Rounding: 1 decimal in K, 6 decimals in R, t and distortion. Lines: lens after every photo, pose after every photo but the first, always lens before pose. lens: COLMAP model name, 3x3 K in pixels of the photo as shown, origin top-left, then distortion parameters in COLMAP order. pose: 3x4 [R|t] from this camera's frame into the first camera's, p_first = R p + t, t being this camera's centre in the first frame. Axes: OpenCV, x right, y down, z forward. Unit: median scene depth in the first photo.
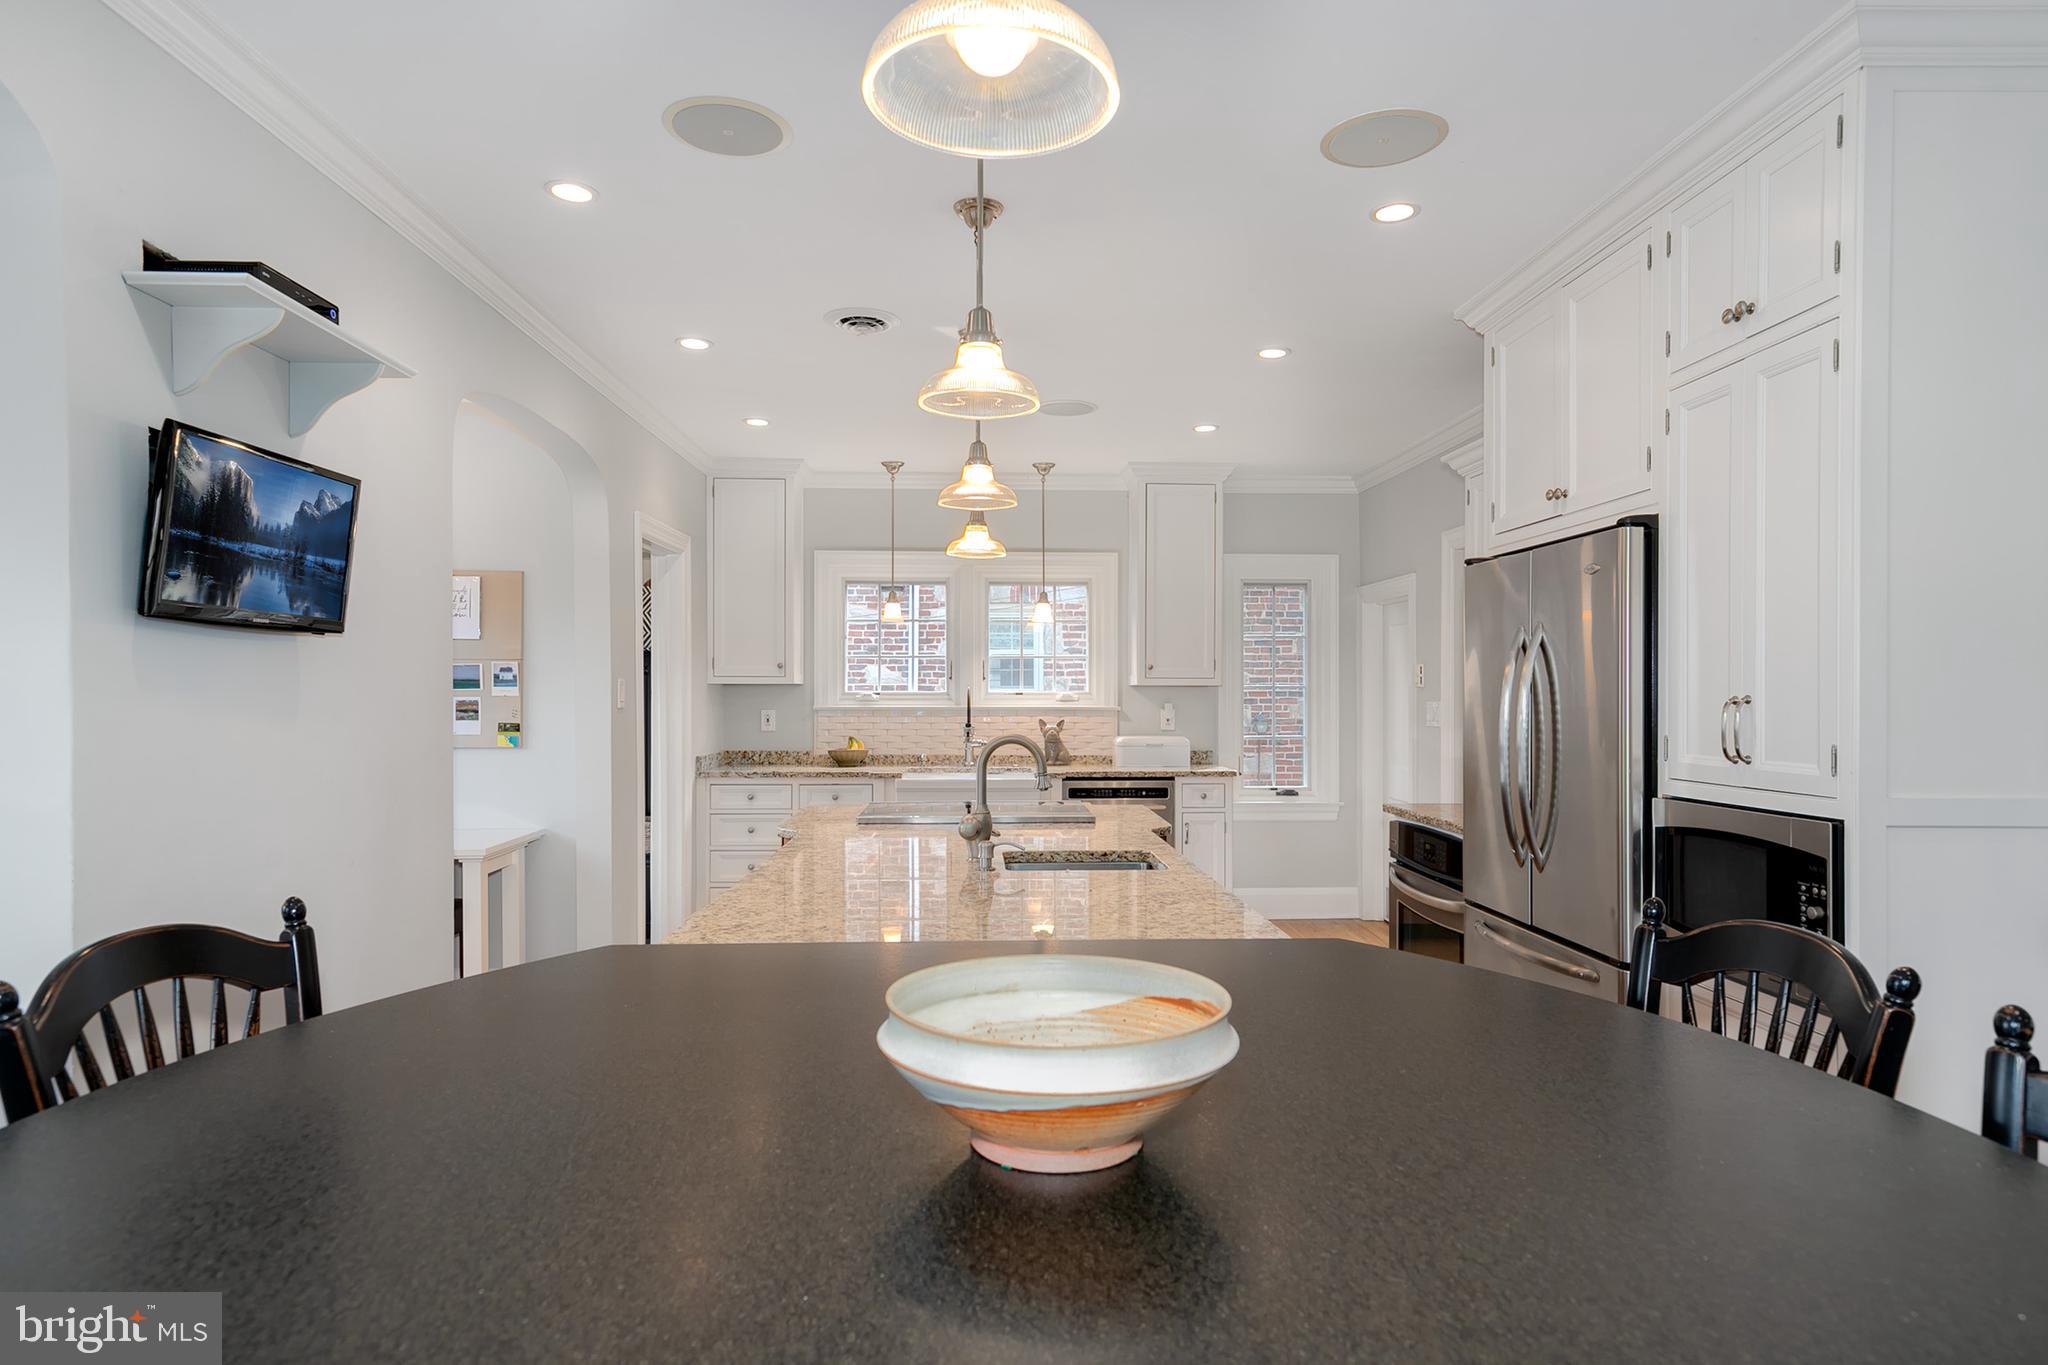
lens RADIAL K [[1158.1, 0, 1027.1], [0, 1158.1, 692.6], [0, 0, 1]] dist [-0.001571, 0.001886]
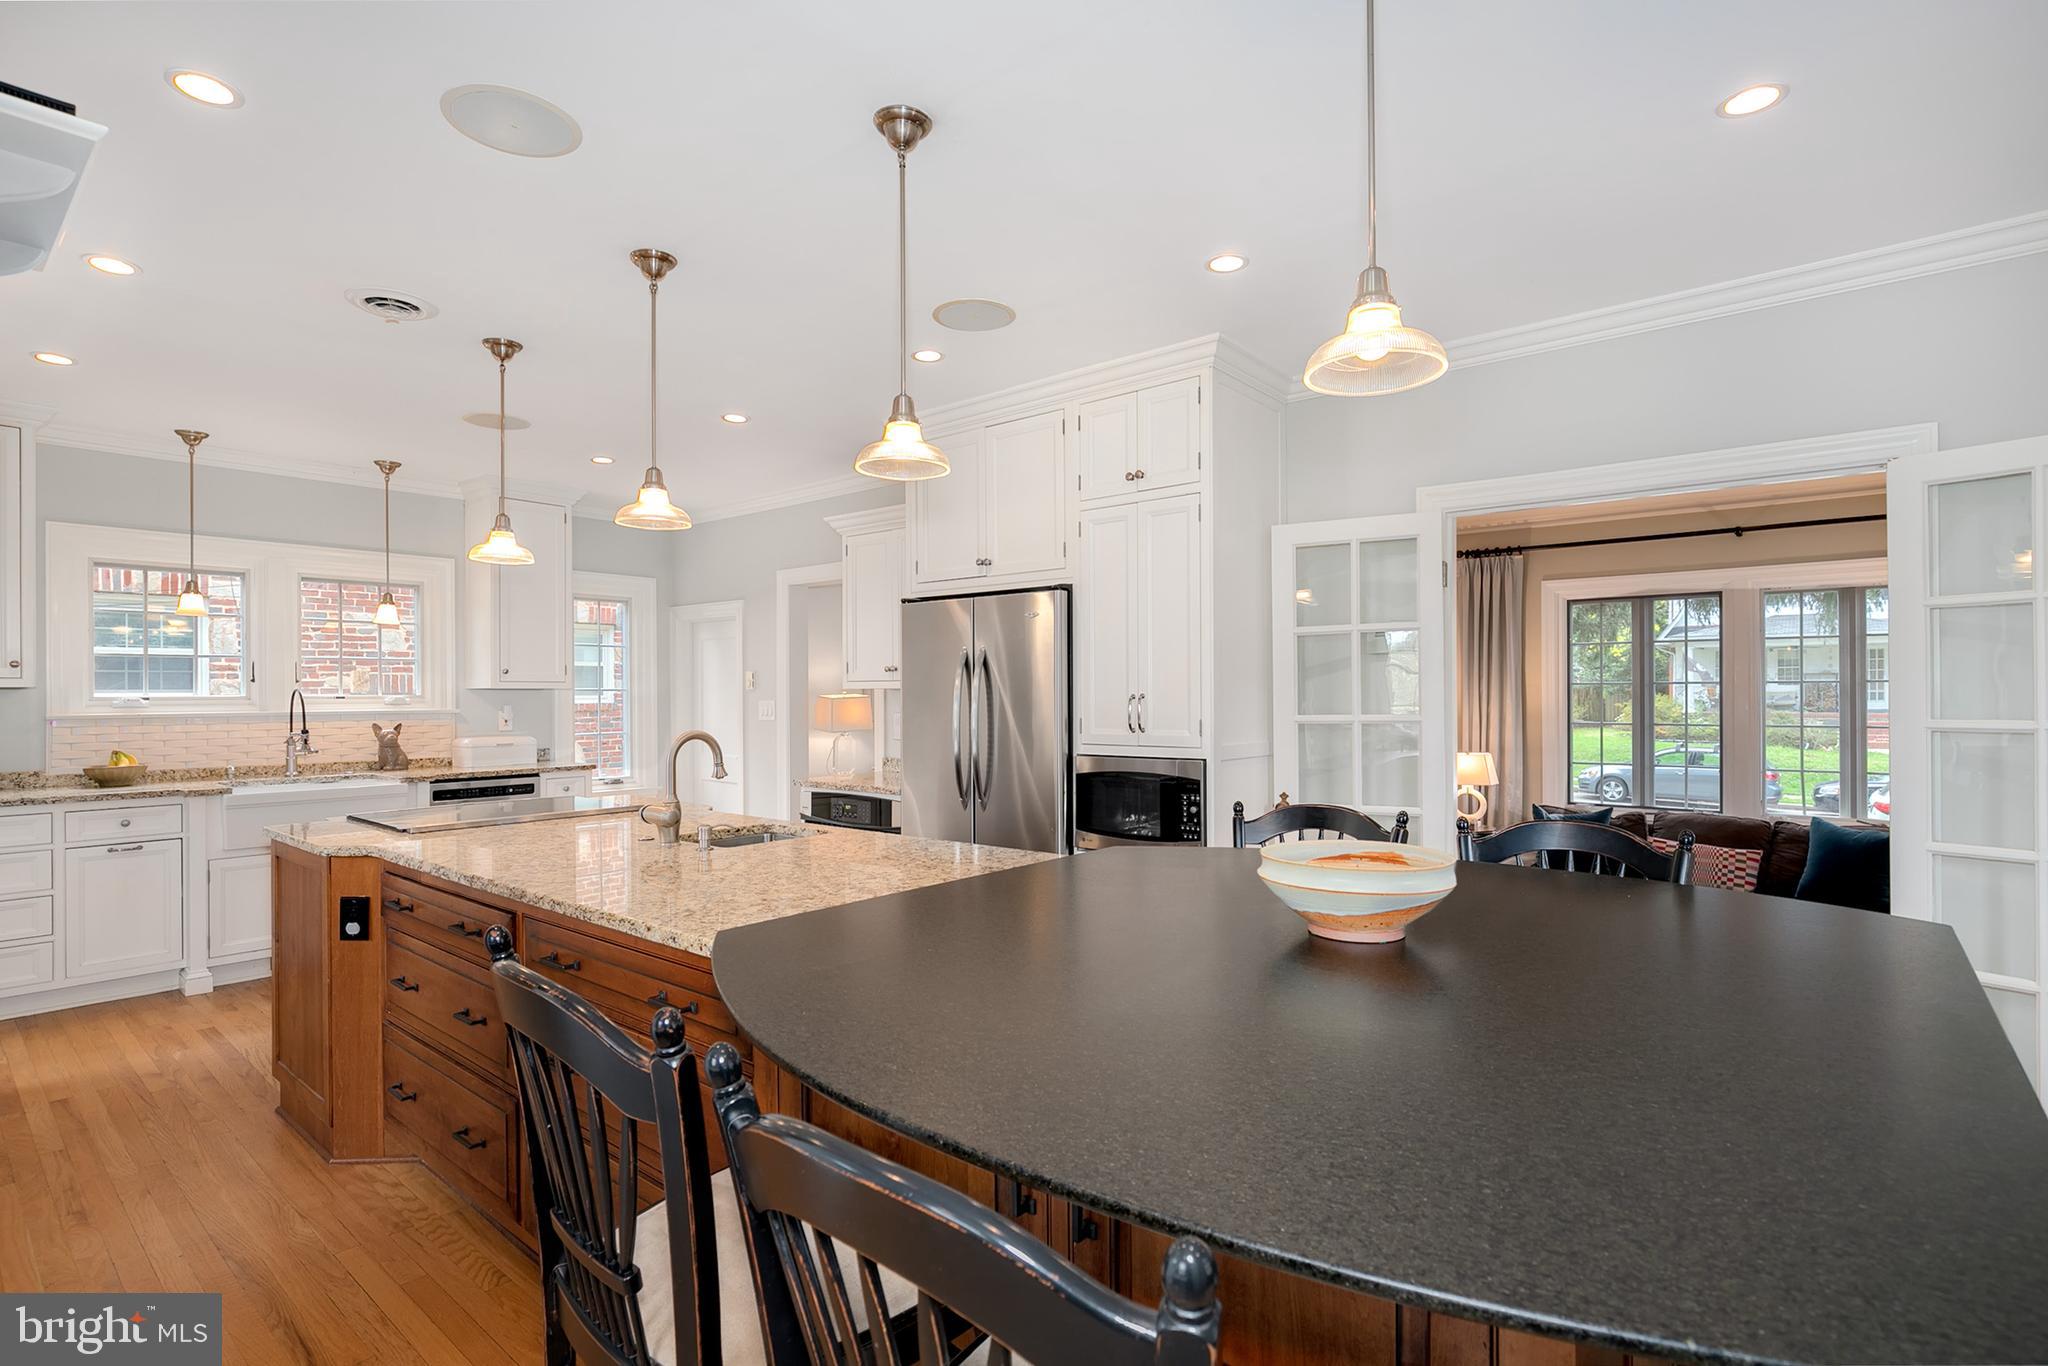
lens RADIAL K [[978.1, 0, 1025.9], [0, 978.1, 687.3], [0, 0, 1]] dist [-0.014358, 0.001044]
pose [[0.670156, 0.000311, 0.742220, -0.313278], [0.005402, 0.999971, -0.005296, -0.000034], [-0.742200, 0.007559, 0.670135, 0.068640]]
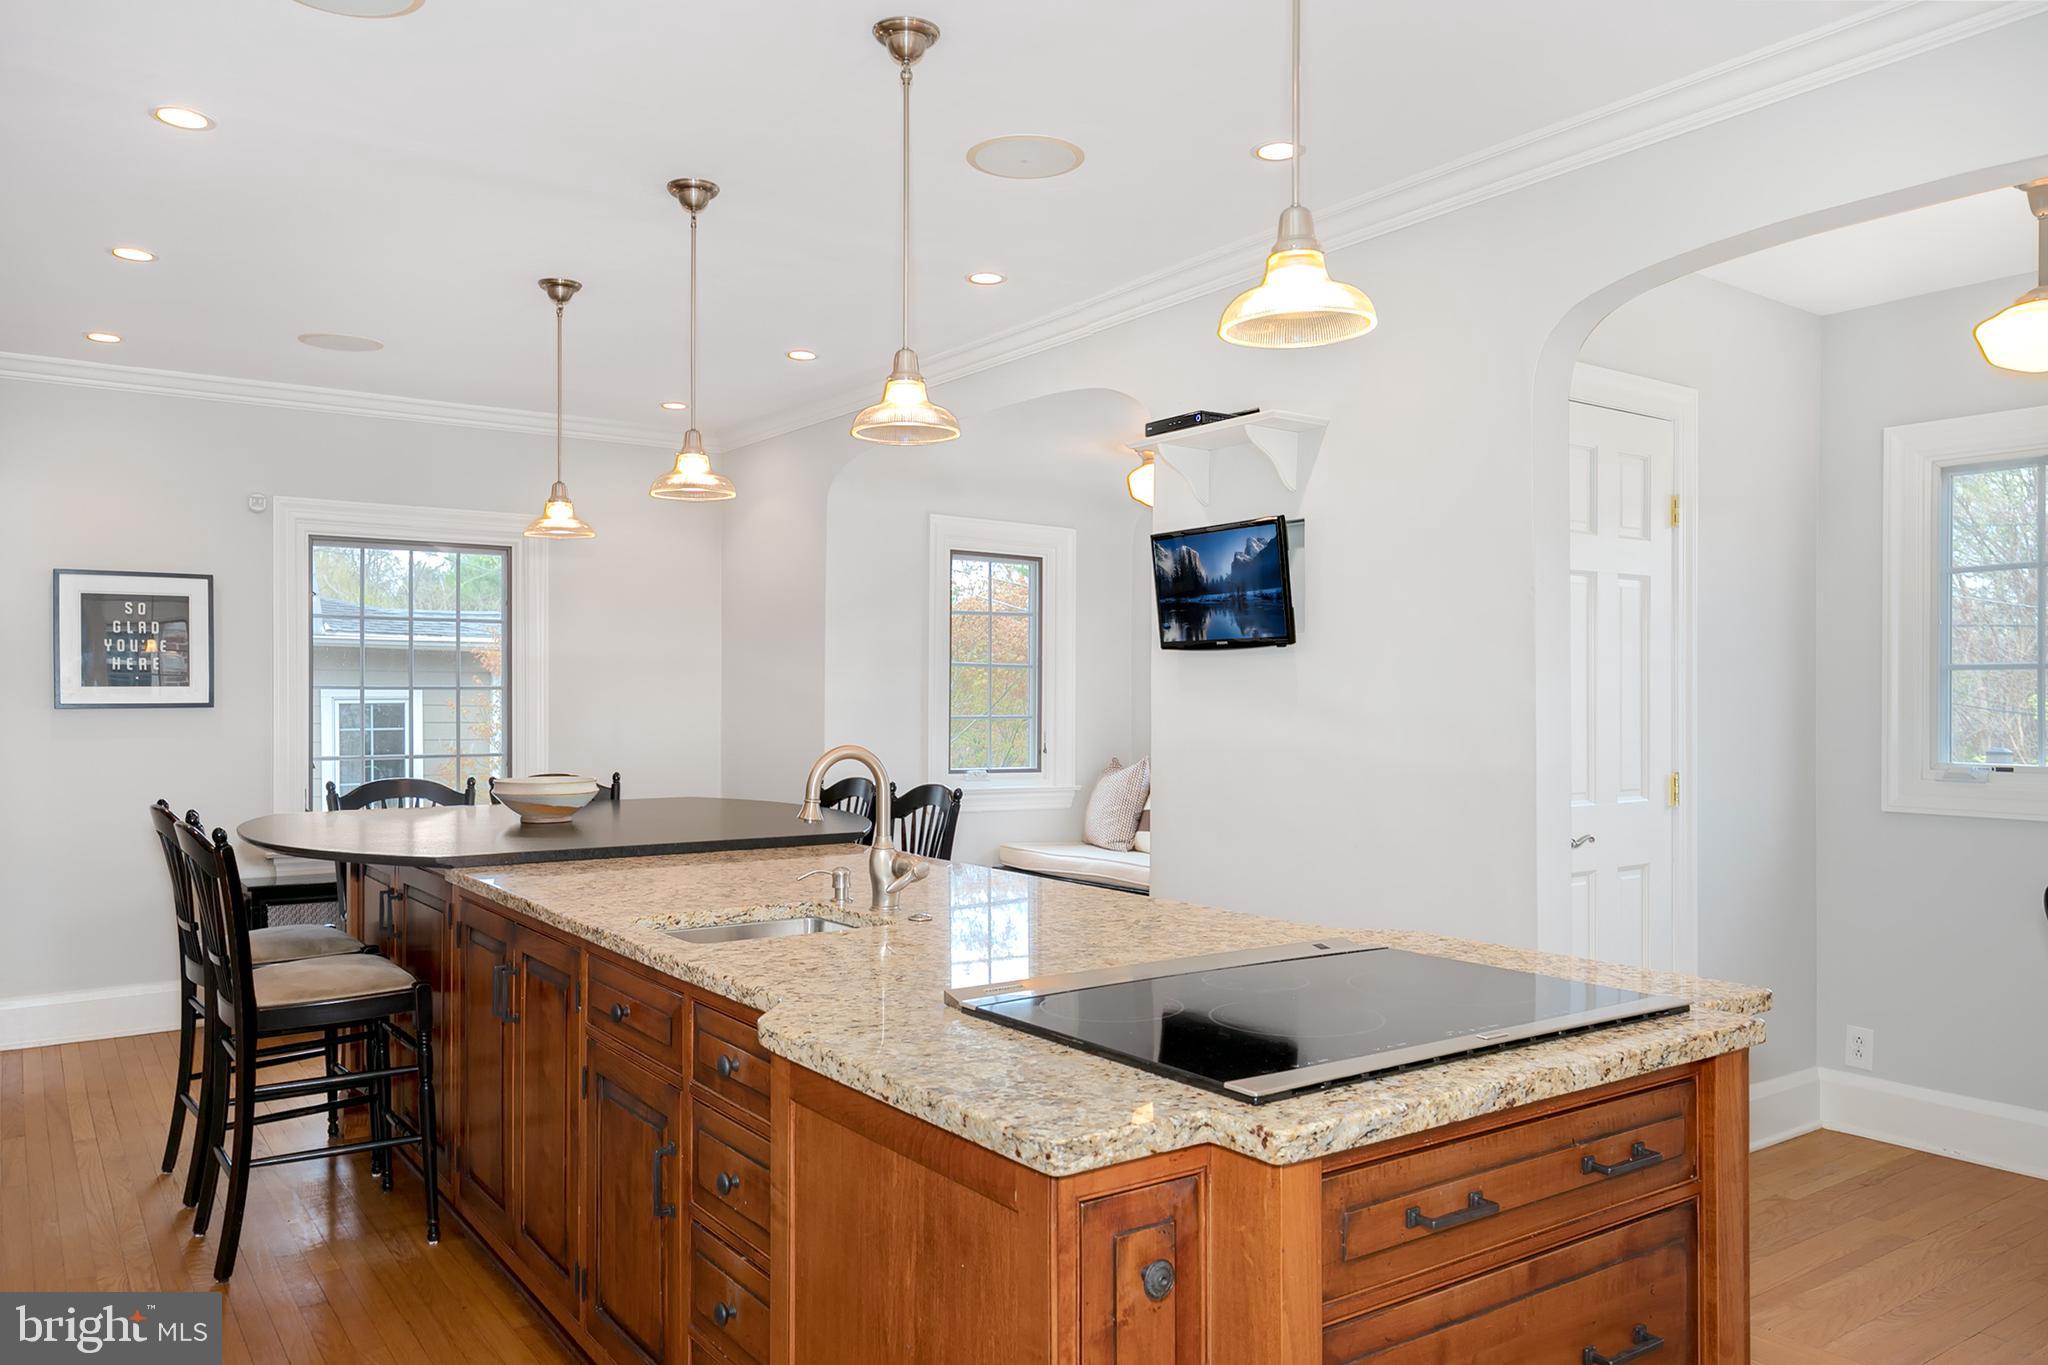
lens RADIAL K [[1451.6, 0, 1053.1], [0, 1451.6, 696.9], [0, 0, 1]] dist [0.006895, 0.002839]
pose [[-0.843114, -0.004206, -0.537718, 0.224970], [-0.004550, 0.999989, -0.000688, 0.001111], [0.537715, 0.001867, -0.843125, 1.151511]]
